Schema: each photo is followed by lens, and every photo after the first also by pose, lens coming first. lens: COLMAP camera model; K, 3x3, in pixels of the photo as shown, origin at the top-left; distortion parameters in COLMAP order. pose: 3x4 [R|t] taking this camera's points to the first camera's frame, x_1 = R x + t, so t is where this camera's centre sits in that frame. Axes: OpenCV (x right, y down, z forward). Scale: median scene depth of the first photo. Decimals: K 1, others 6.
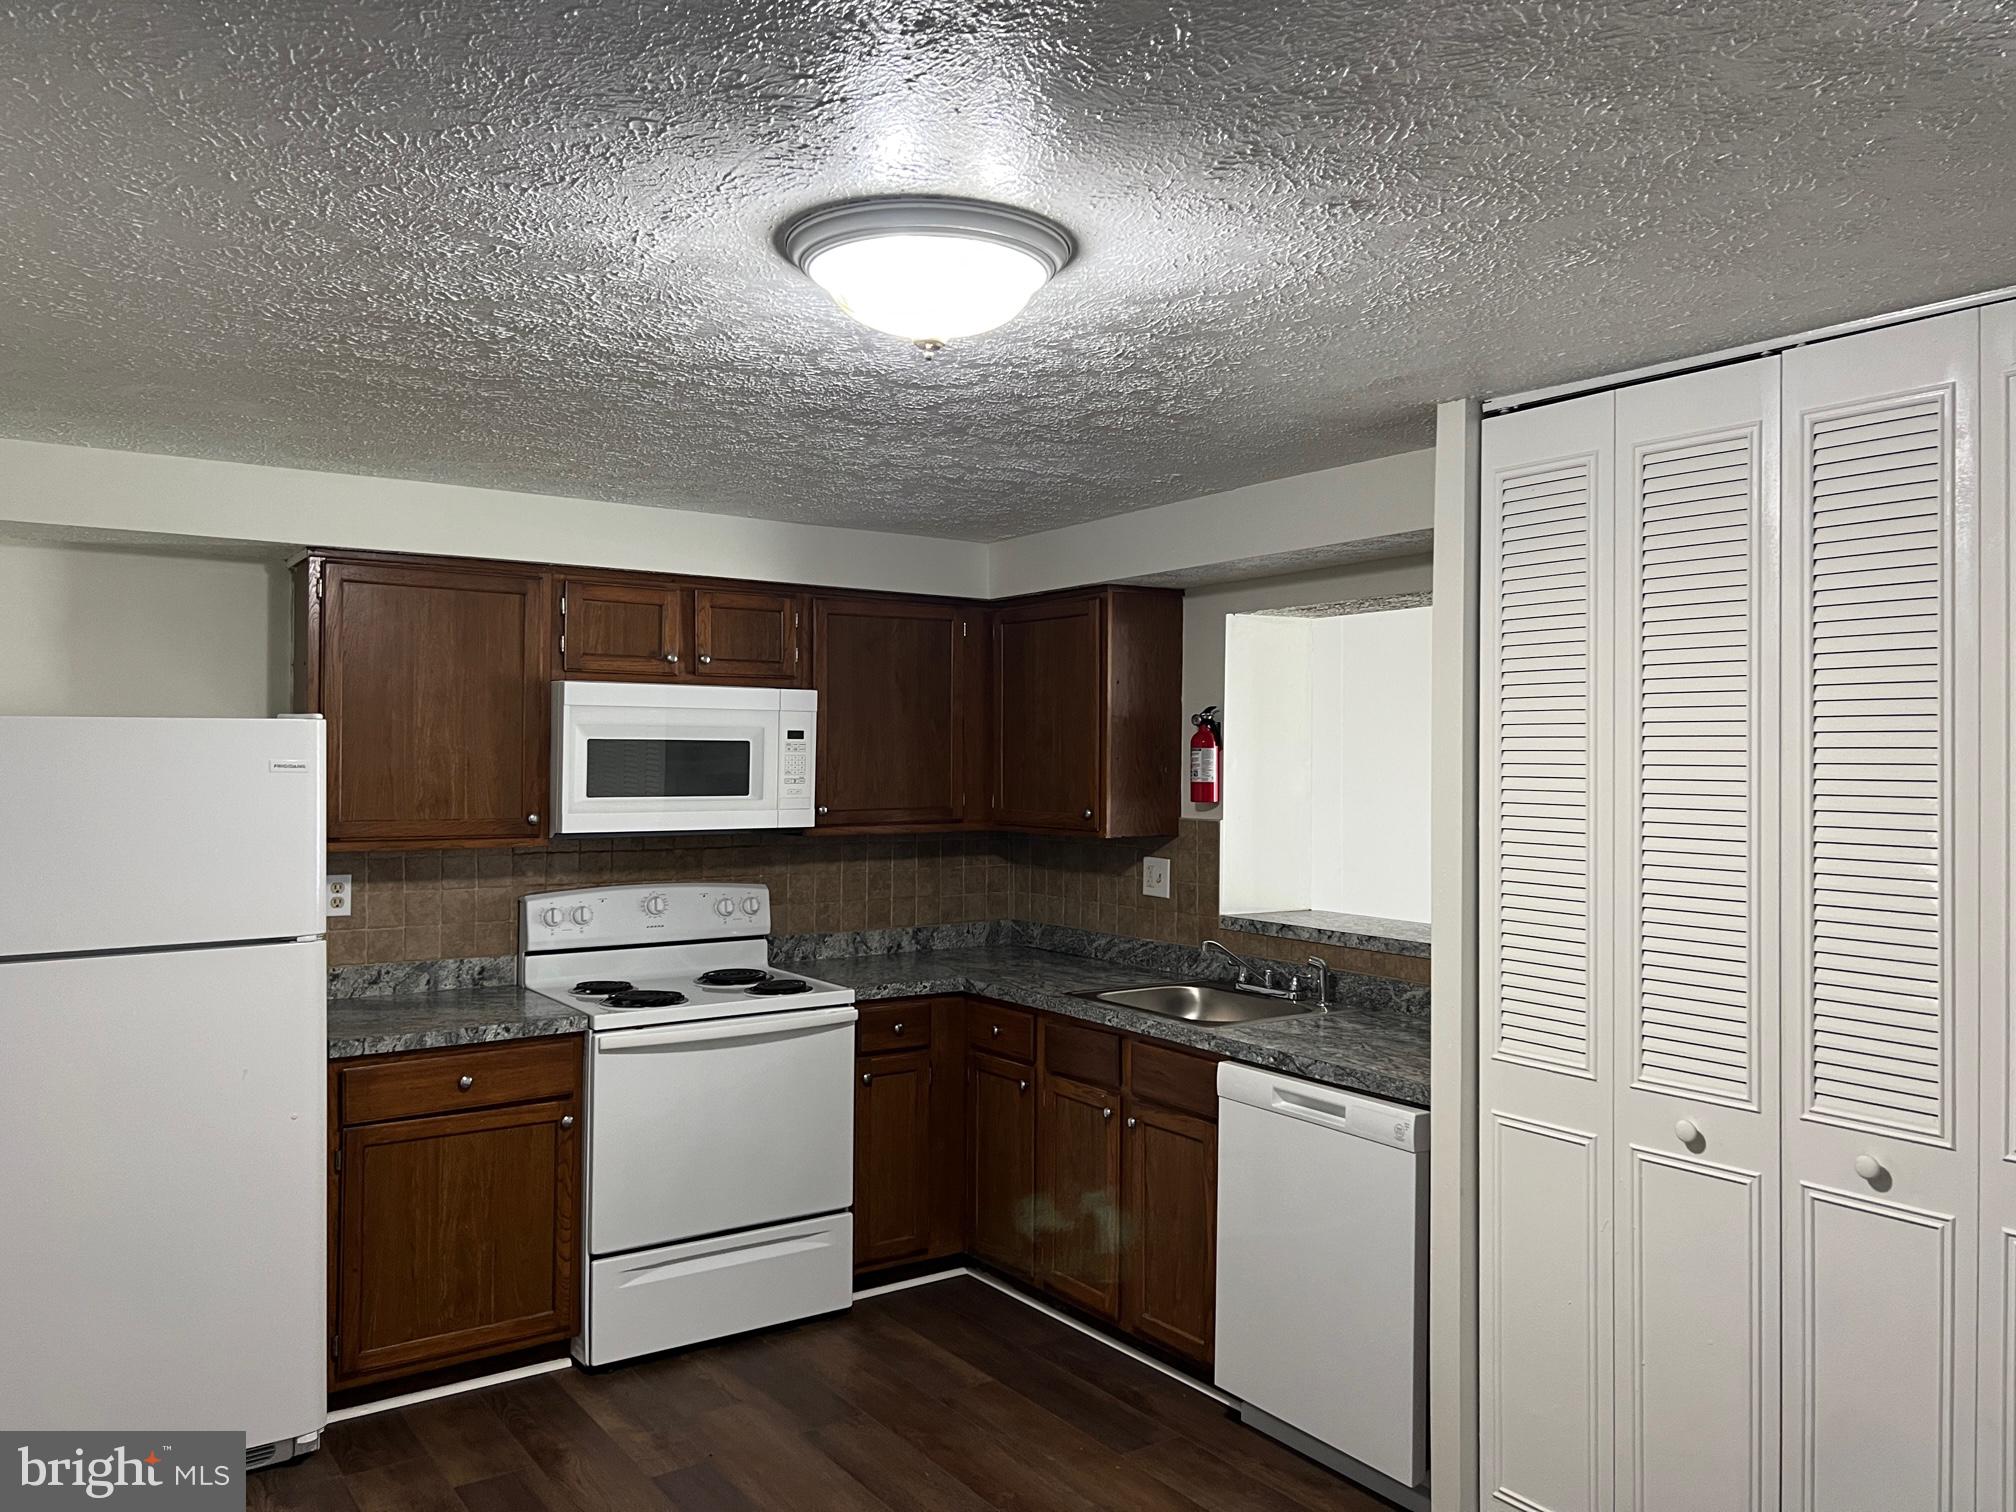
lens RADIAL K [[1483.8, 0, 1008.0], [0, 1483.8, 756.0], [0, 0, 1]] dist [0.092338, -0.192968]
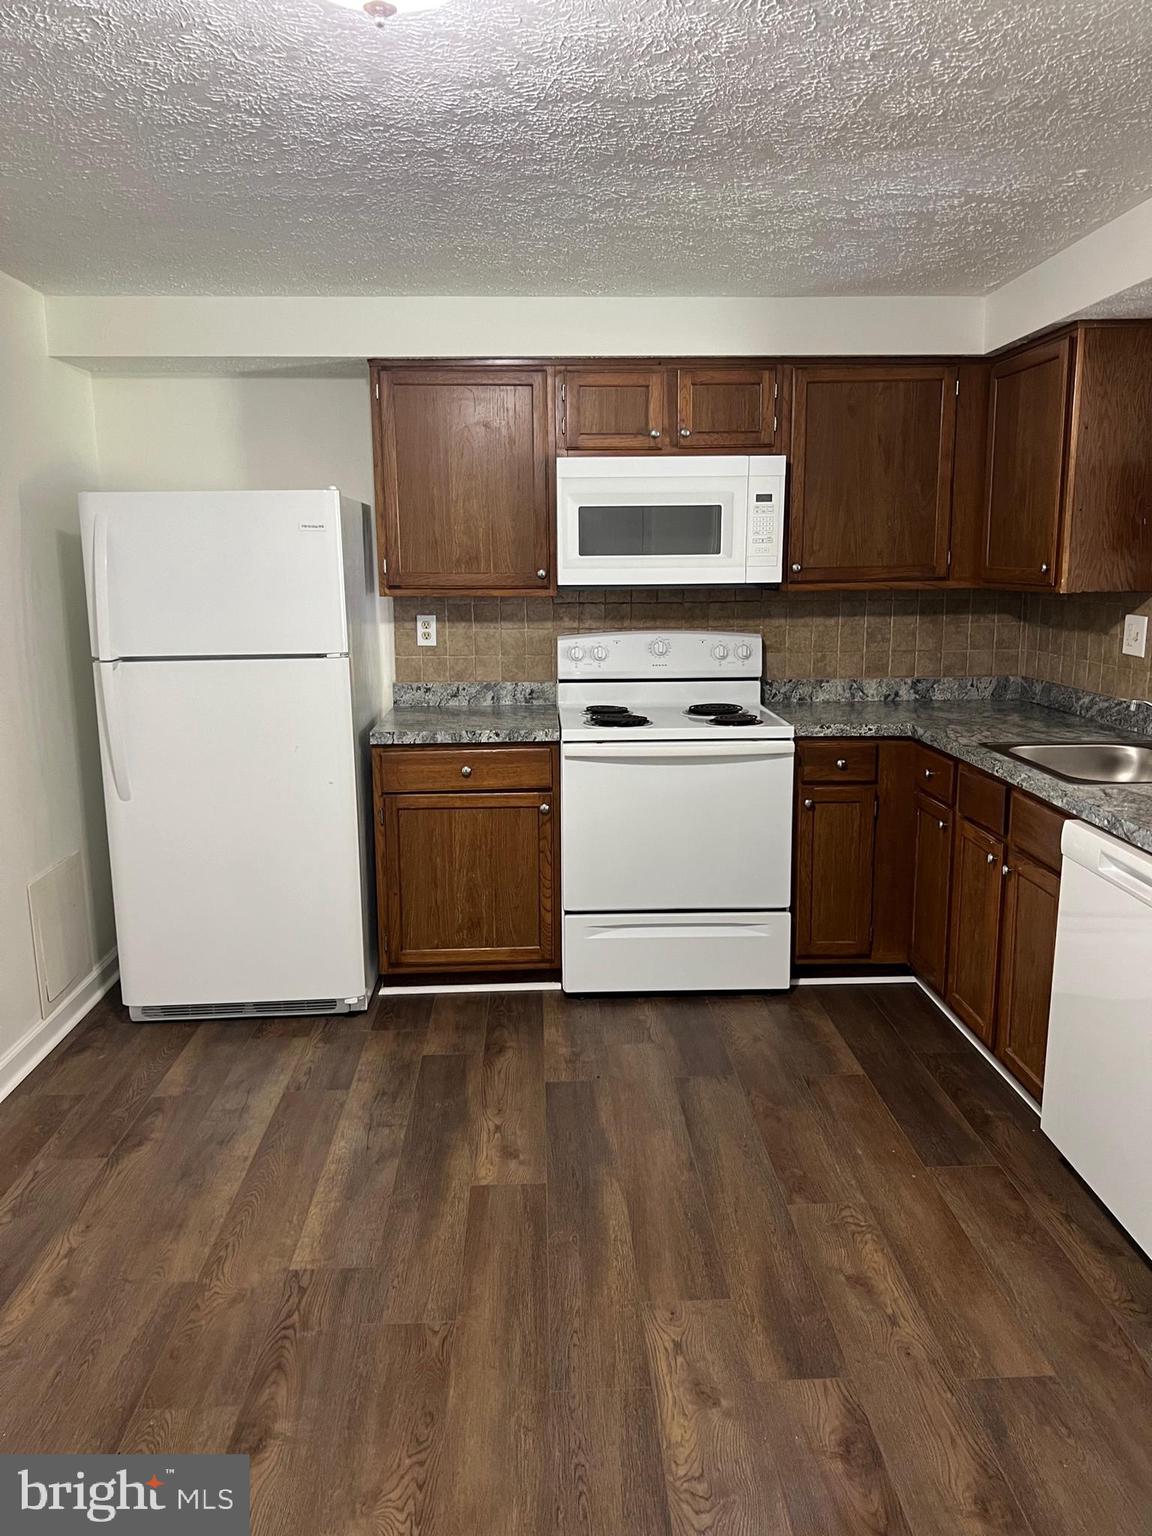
lens RADIAL K [[1130.5, 0, 576.0], [0, 1130.5, 768.0], [0, 0, 1]] dist [0.092338, -0.192968]
pose [[0.840730, 0.087013, -0.534417, 0.222019], [0.013719, 0.983263, 0.181676, 0.029120], [0.541280, -0.160072, 0.825465, 0.192623]]
